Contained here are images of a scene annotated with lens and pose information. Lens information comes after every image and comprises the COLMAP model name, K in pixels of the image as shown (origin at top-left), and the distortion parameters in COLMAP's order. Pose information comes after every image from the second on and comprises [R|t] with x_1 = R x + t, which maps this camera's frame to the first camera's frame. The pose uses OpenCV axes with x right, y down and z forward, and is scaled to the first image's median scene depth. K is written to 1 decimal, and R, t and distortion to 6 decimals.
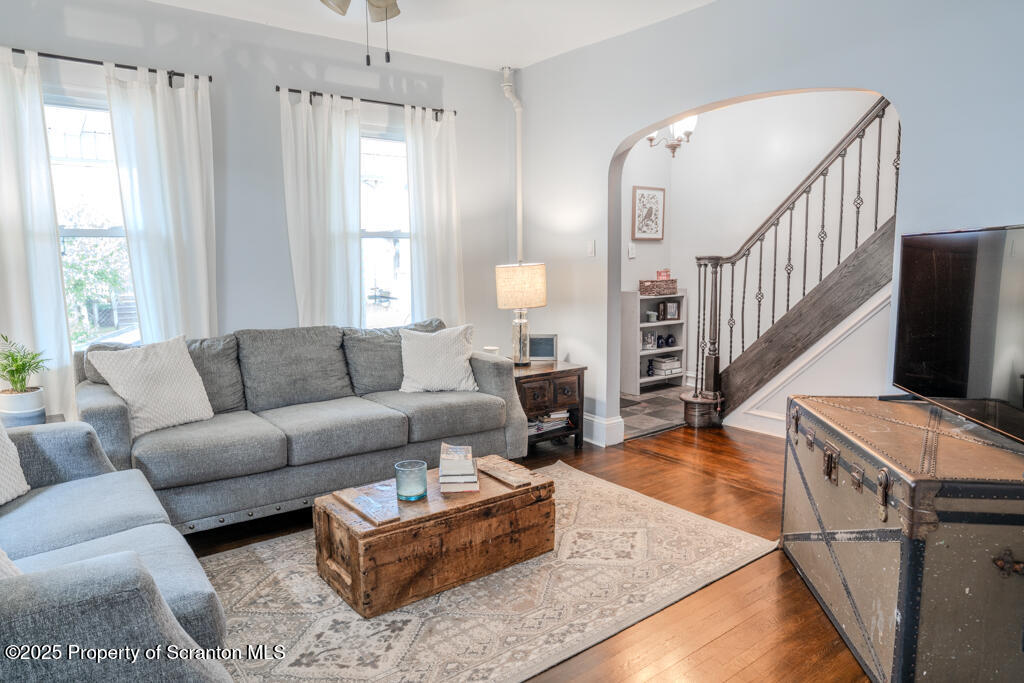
lens RADIAL K [[653.4, 0, 509.5], [0, 653.4, 339.1], [0, 0, 1]] dist [-0.007464, -0.001095]
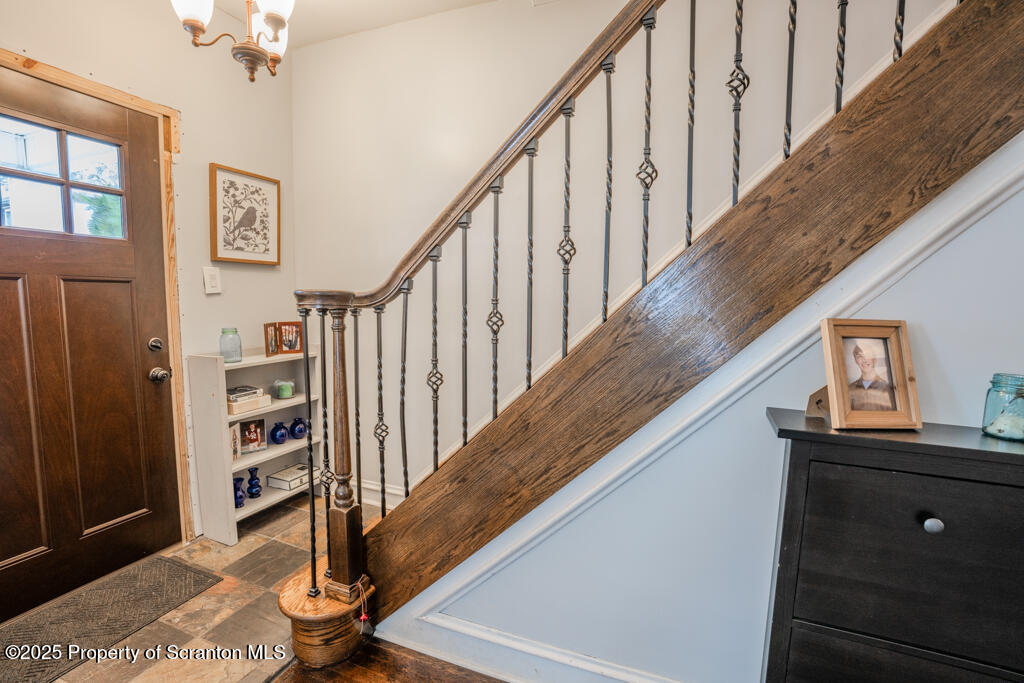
lens RADIAL K [[475.1, 0, 511.0], [0, 475.1, 342.5], [0, 0, 1]] dist [-0.050016, 0.012303]
pose [[0.858850, -0.029627, 0.511370, 0.248801], [0.042492, 0.999006, -0.013488, -0.082355], [-0.510462, 0.033313, 0.859255, 0.658404]]
